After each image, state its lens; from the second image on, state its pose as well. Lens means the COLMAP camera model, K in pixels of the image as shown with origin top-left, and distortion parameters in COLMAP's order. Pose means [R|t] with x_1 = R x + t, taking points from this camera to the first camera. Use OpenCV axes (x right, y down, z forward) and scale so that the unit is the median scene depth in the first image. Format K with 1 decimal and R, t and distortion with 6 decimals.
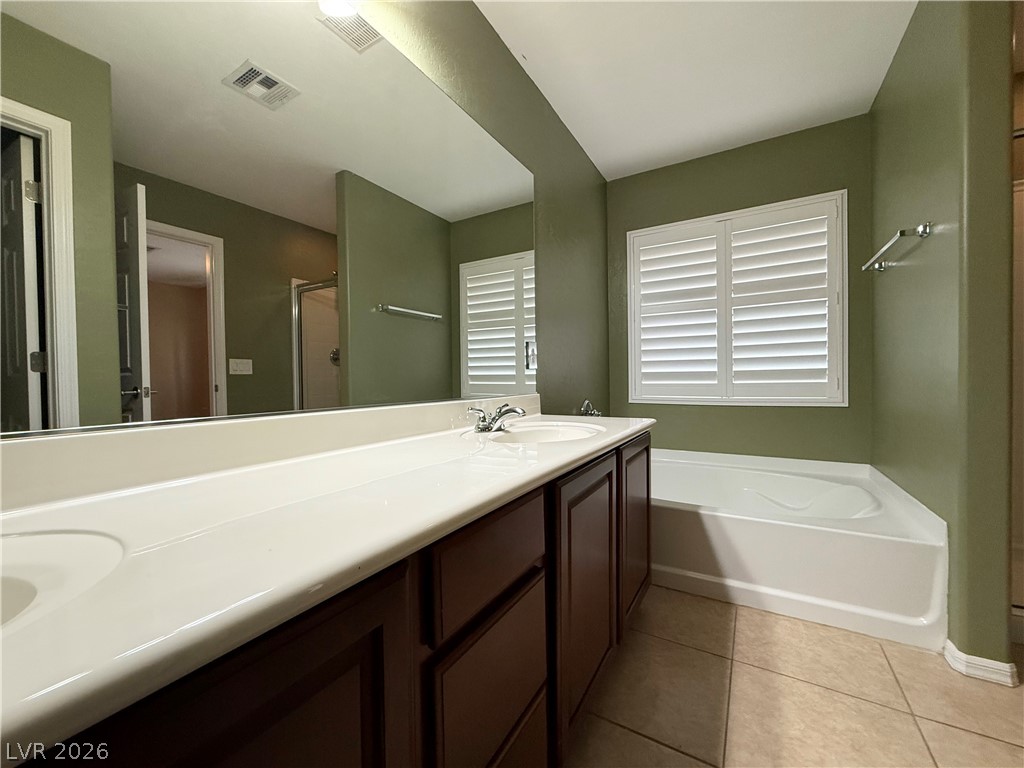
lens RADIAL K [[406.0, 0, 512.1], [0, 406.0, 382.2], [0, 0, 1]] dist [-0.002162, 0.000283]
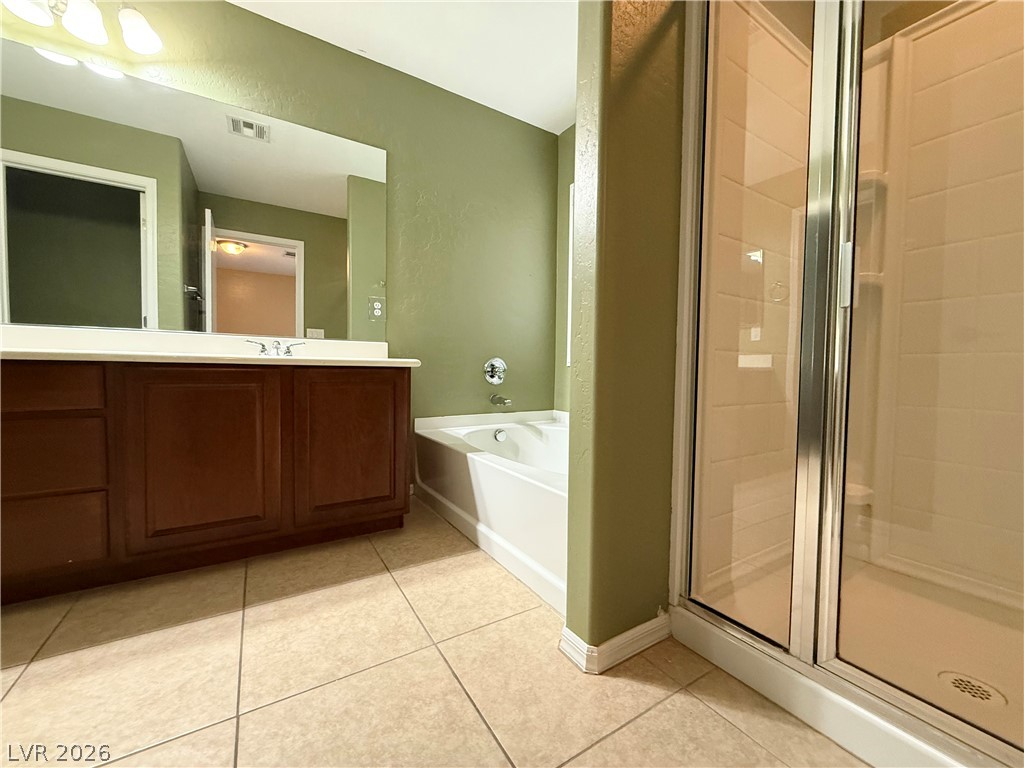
lens RADIAL K [[406.0, 0, 514.3], [0, 406.0, 380.3], [0, 0, 1]] dist [-0.002162, 0.000283]
pose [[0.894459, 0.043946, -0.444986, 0.967439], [-0.034801, 0.998982, 0.028705, 0.093534], [0.445794, -0.010190, 0.895077, 0.132951]]
